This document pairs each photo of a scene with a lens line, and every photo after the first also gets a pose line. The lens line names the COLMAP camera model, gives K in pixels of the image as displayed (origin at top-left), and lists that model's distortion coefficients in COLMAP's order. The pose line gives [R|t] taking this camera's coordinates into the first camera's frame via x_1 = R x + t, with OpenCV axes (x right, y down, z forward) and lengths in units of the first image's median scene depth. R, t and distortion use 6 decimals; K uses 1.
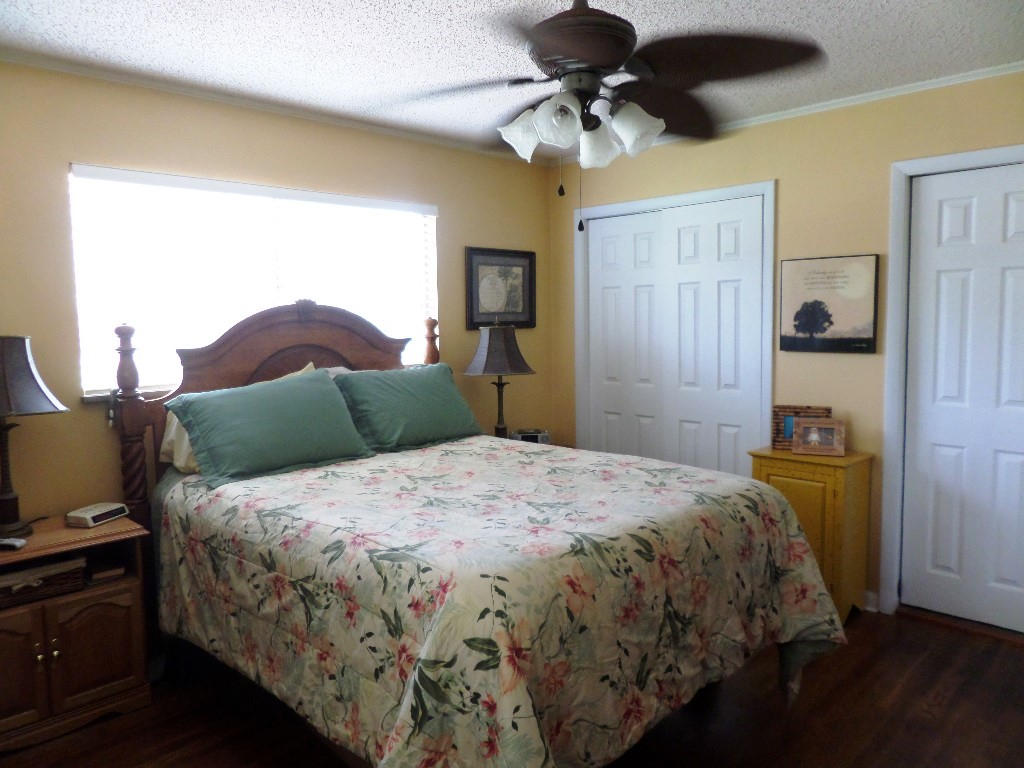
lens RADIAL K [[737.3, 0, 510.5], [0, 737.3, 381.3], [0, 0, 1]] dist [0.020612, -0.017404]
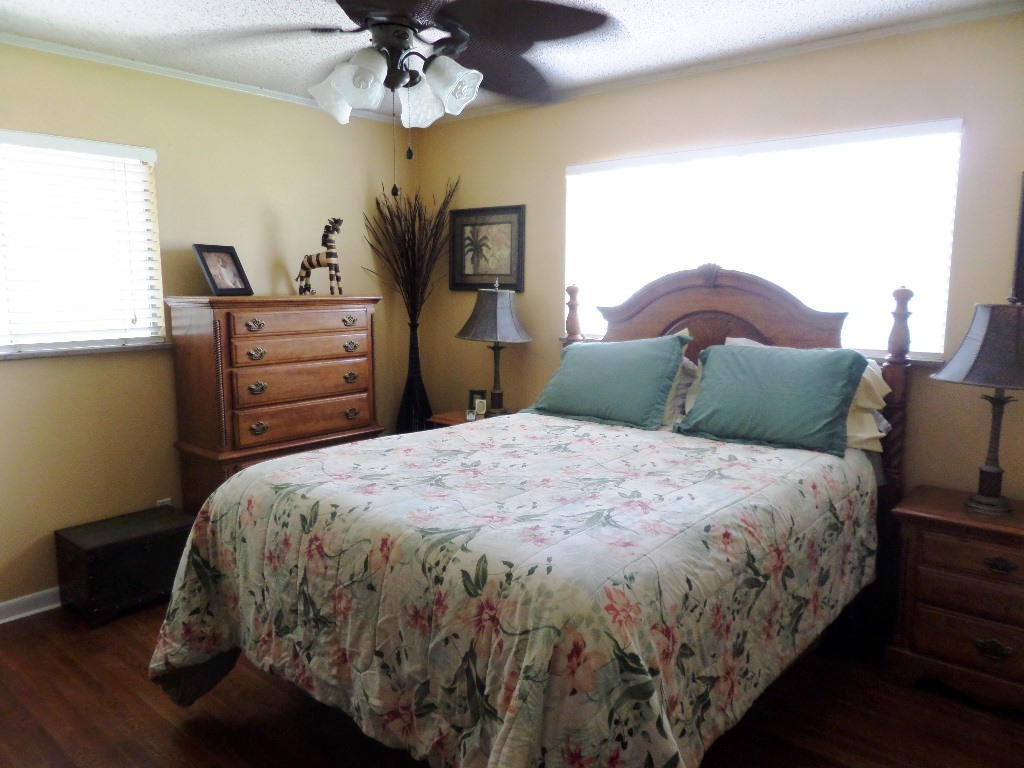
lens RADIAL K [[737.3, 0, 510.7], [0, 737.3, 382.9], [0, 0, 1]] dist [0.020612, -0.017404]
pose [[0.070886, 0.151393, -0.985929, 0.752723], [-0.094604, 0.984980, 0.144446, -0.081458], [0.992988, 0.083033, 0.084144, 0.761608]]
